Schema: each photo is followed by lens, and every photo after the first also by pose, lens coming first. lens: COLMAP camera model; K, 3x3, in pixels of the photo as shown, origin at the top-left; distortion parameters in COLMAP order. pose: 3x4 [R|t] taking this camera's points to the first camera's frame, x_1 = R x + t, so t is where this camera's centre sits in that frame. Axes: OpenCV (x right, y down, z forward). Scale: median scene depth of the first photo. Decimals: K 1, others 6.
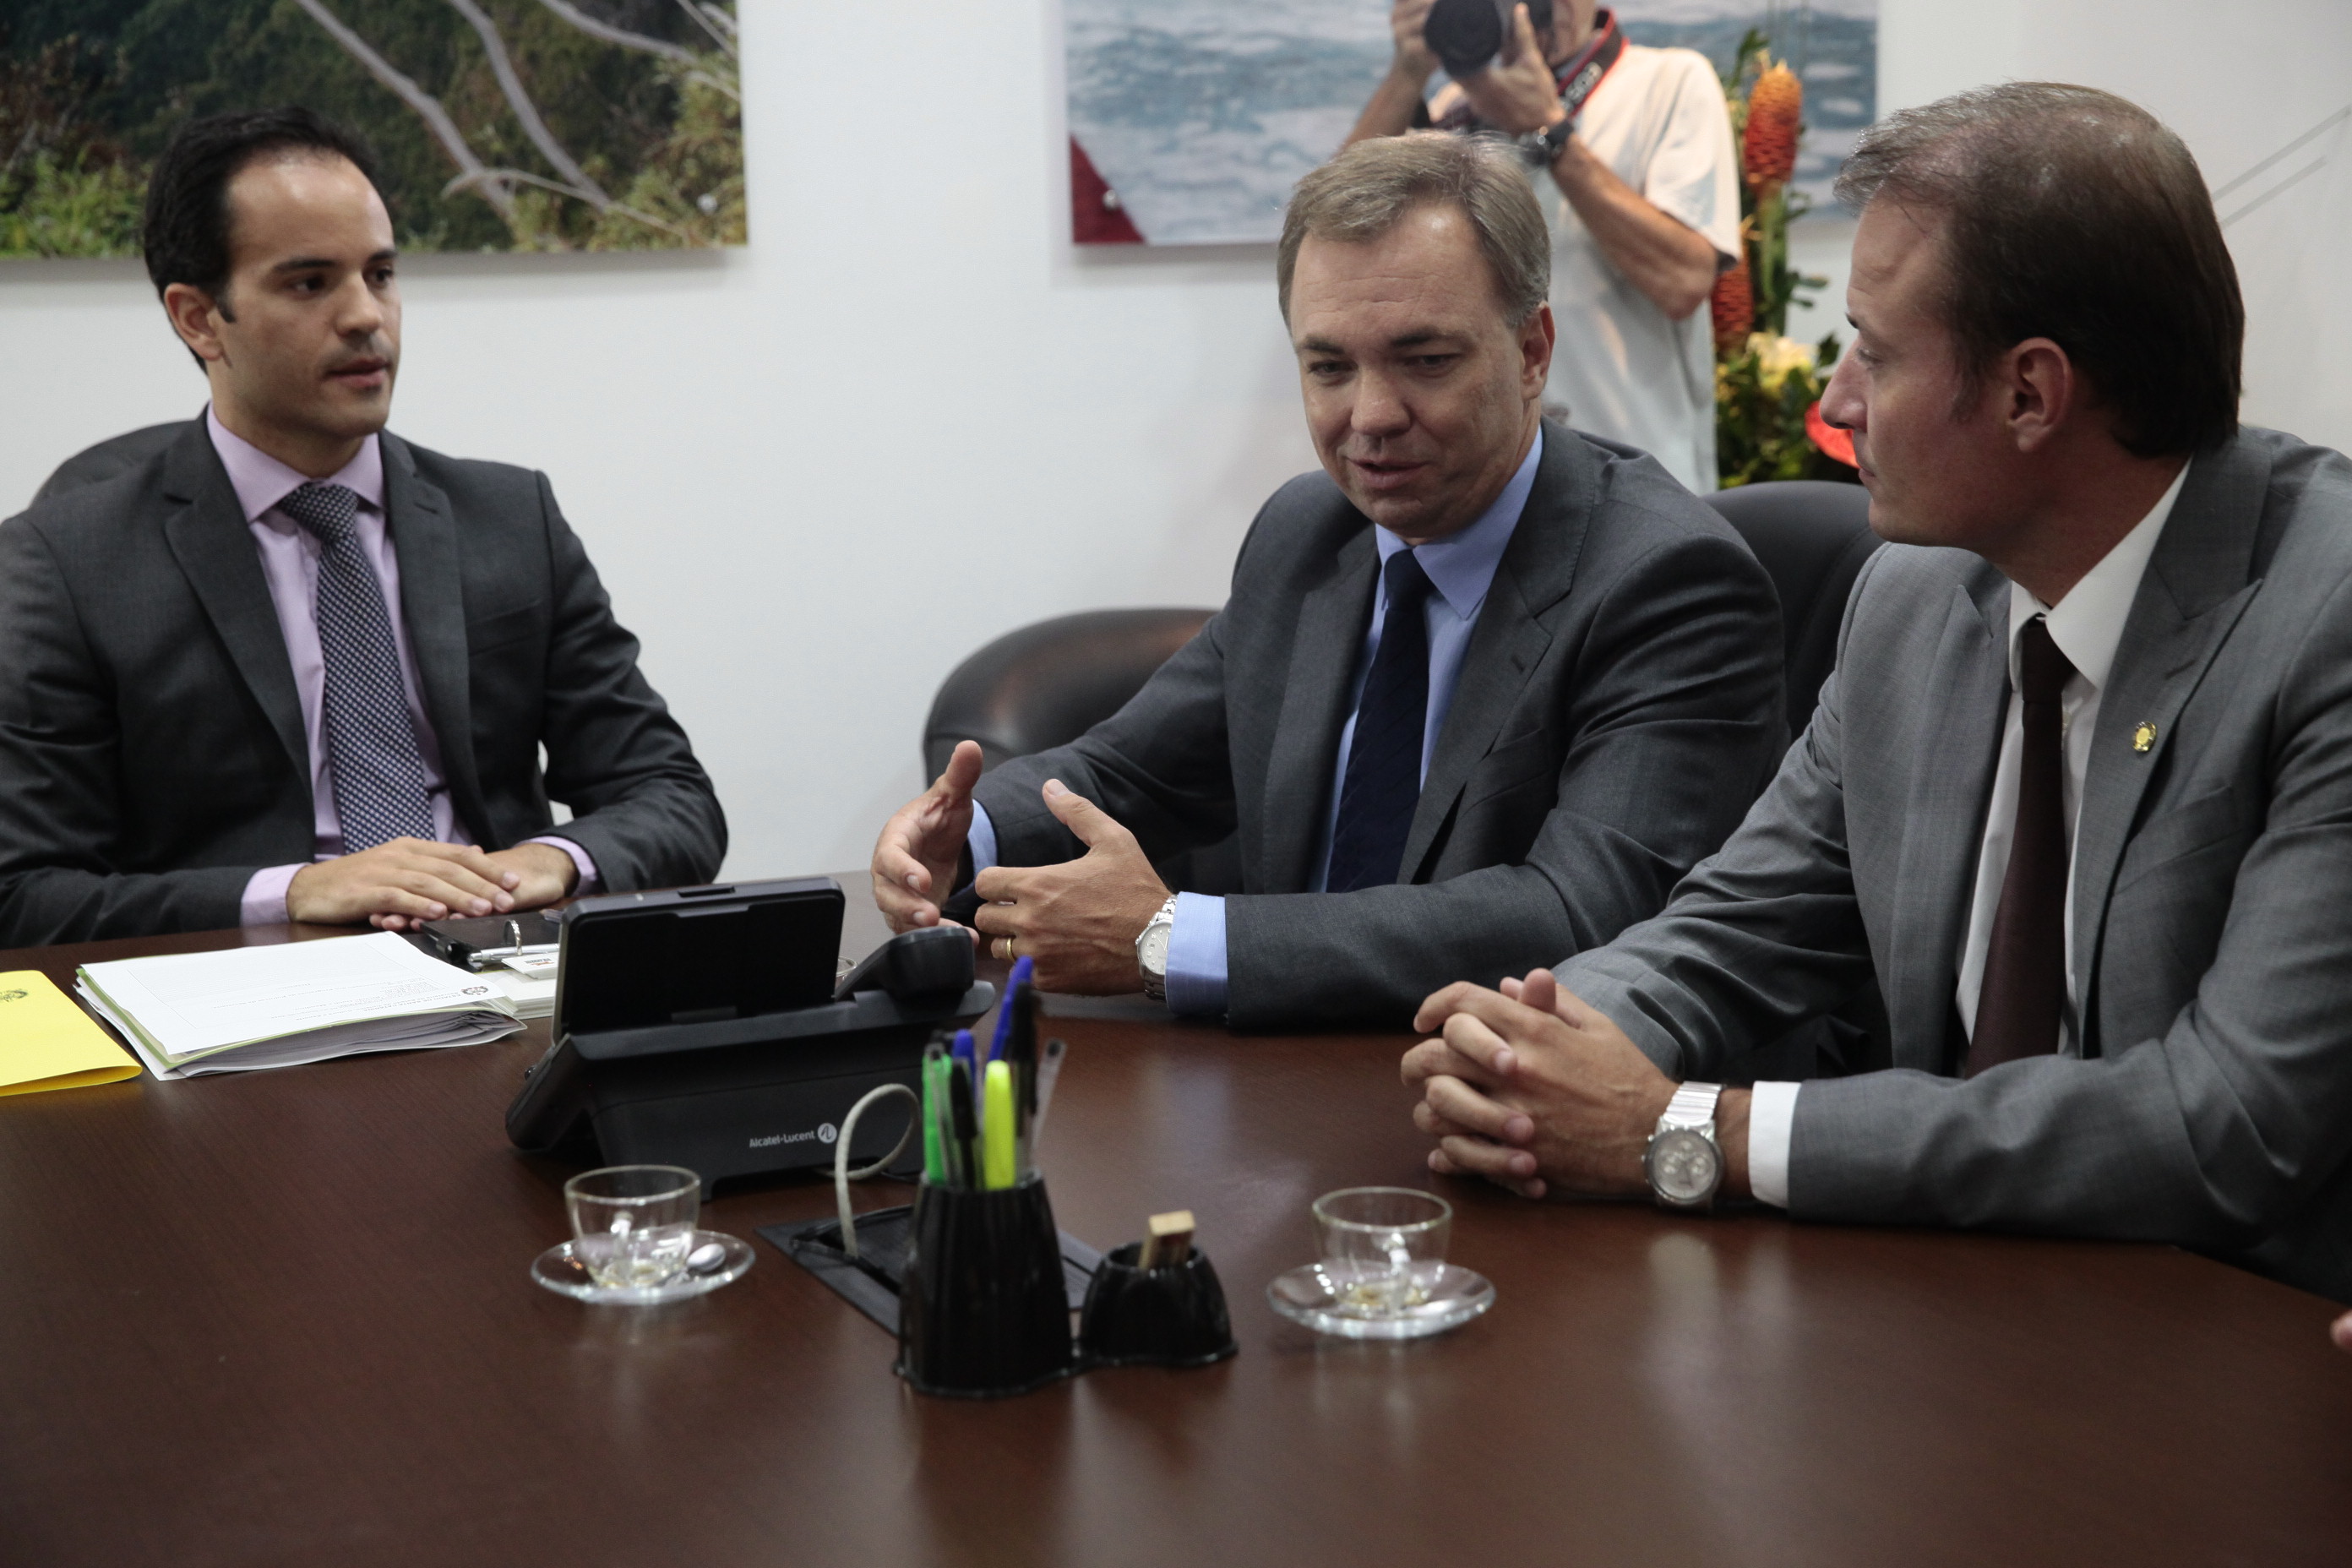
lens RADIAL K [[3795.3, 0, 1227.9], [0, 3795.3, 777.0], [0, 0, 1]] dist [0.123188, 0.000000]
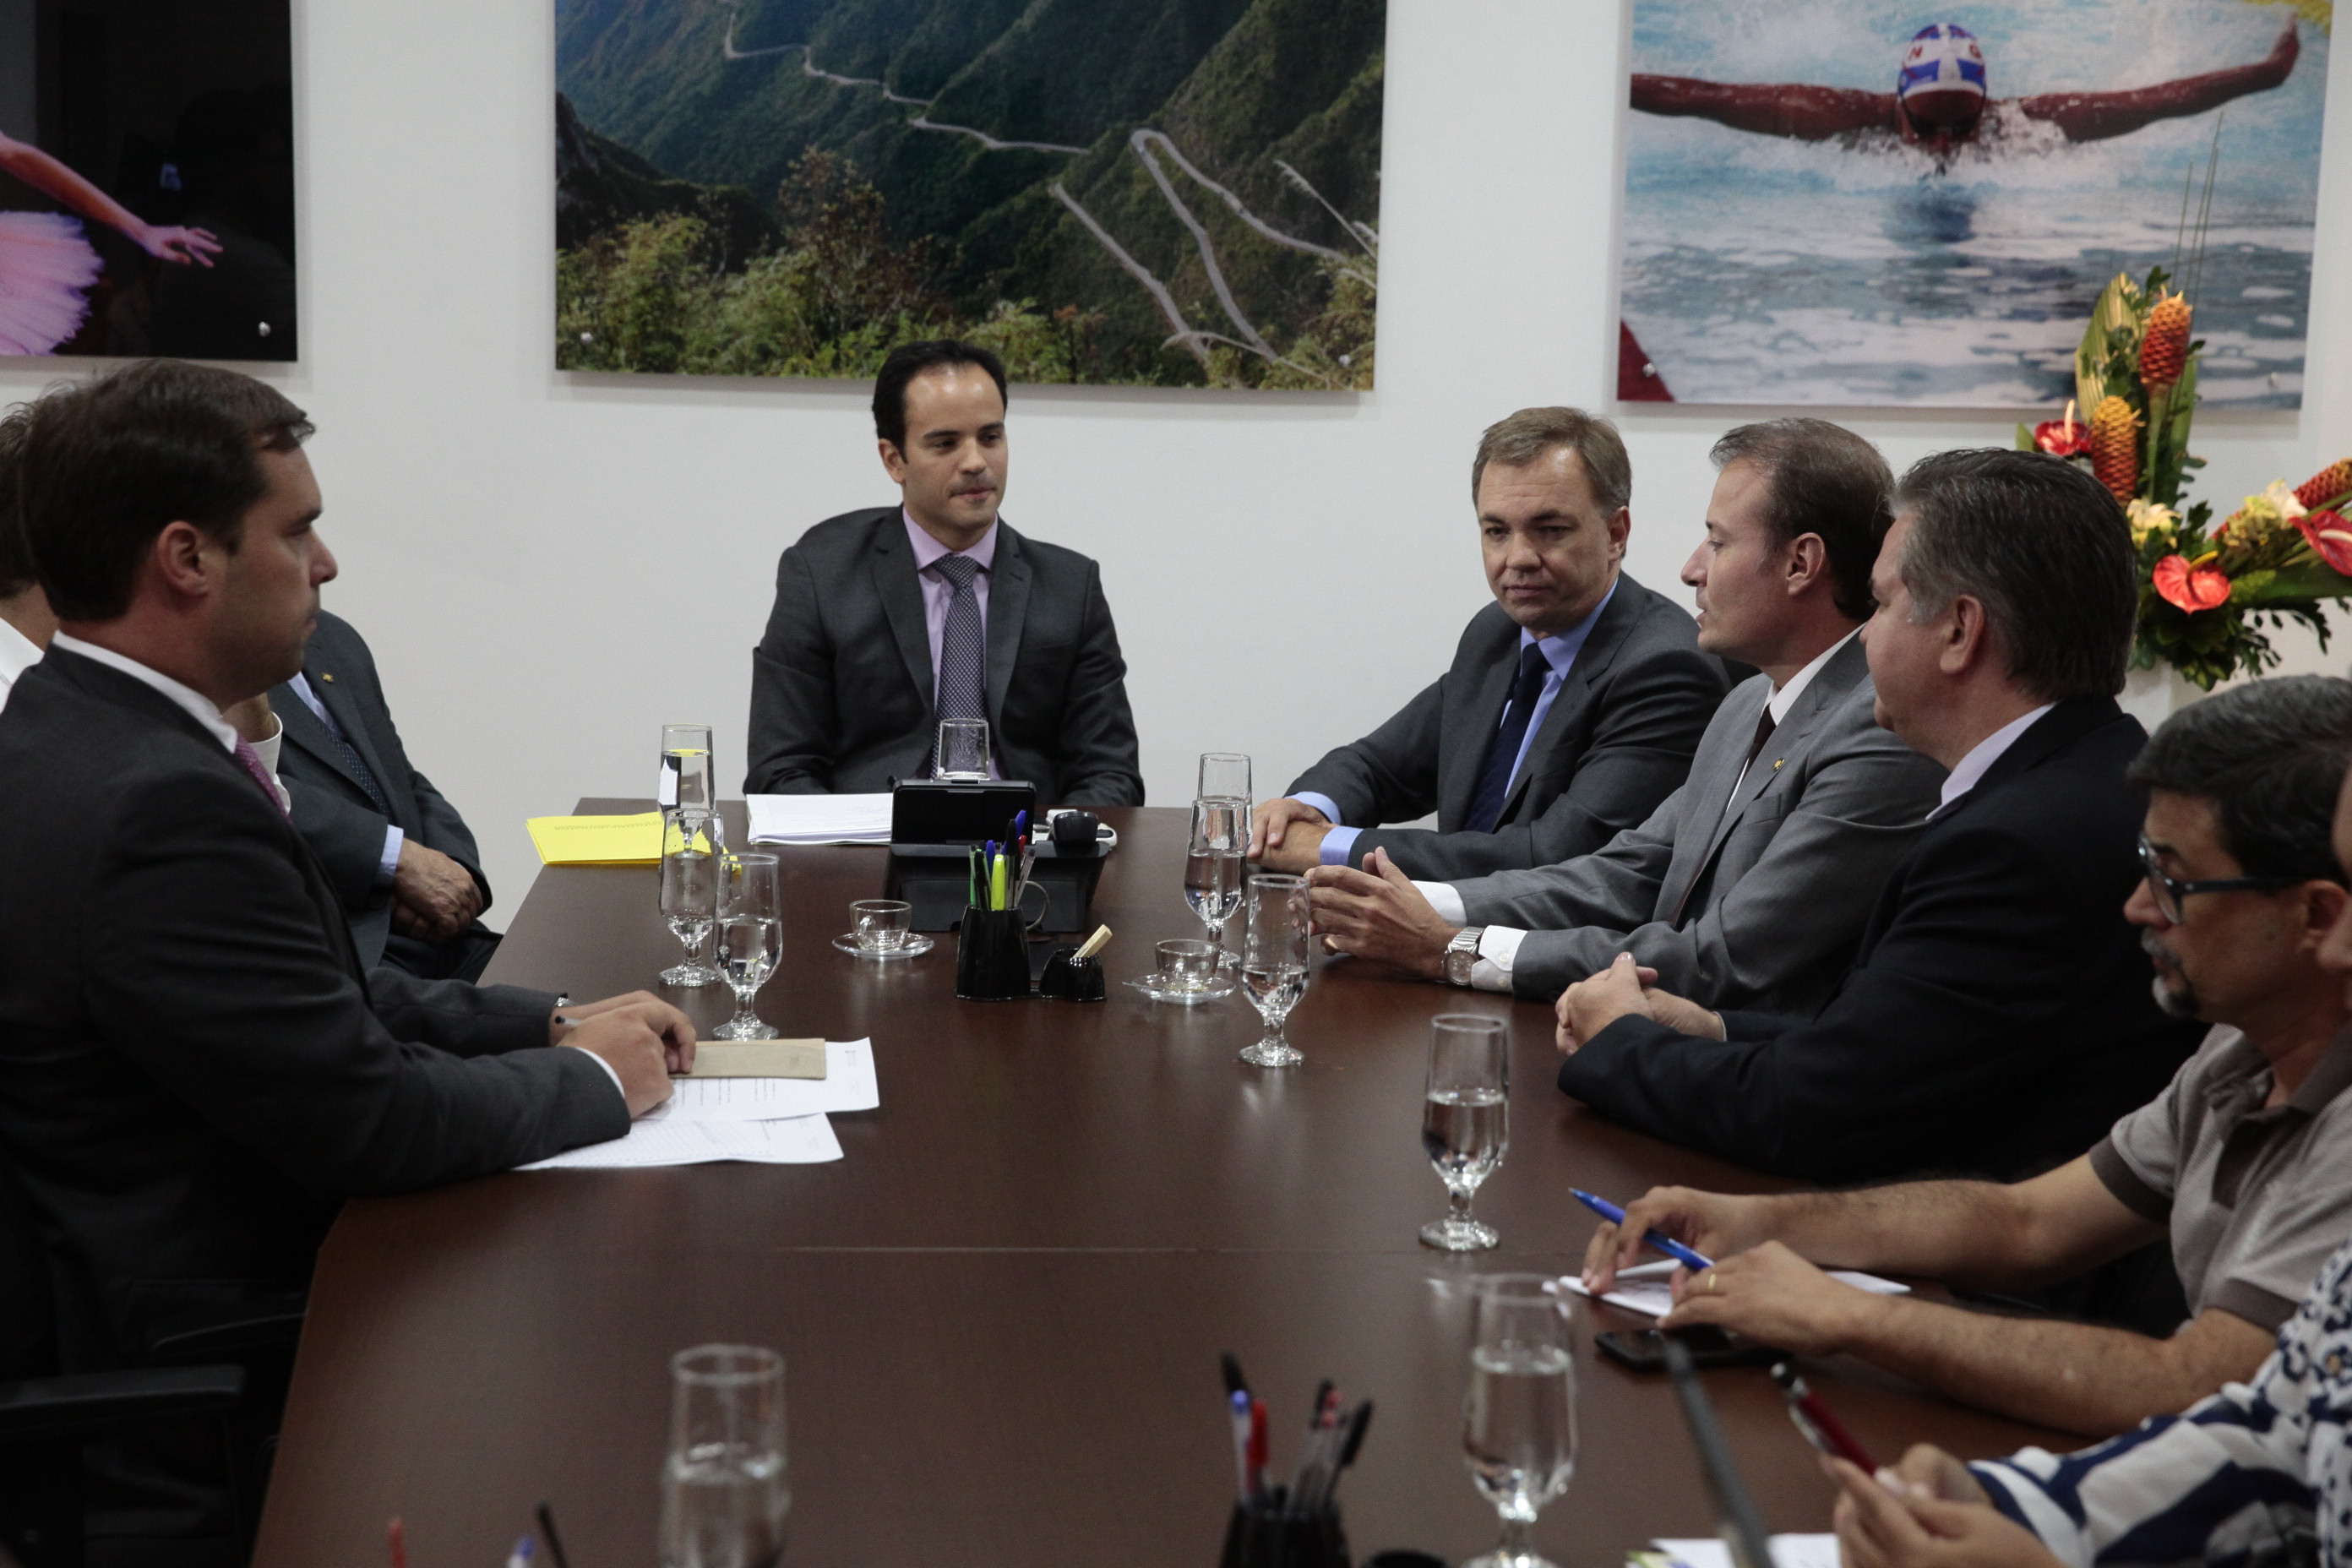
lens RADIAL K [[4207.8, 0, 1119.2], [0, 4207.8, 778.2], [0, 0, 1]] dist [0.190083, 0.000000]
pose [[0.947307, 0.091745, -0.306907, 0.284020], [-0.095307, 0.995442, 0.003396, 0.007059], [0.305819, 0.026033, 0.951734, -0.522517]]
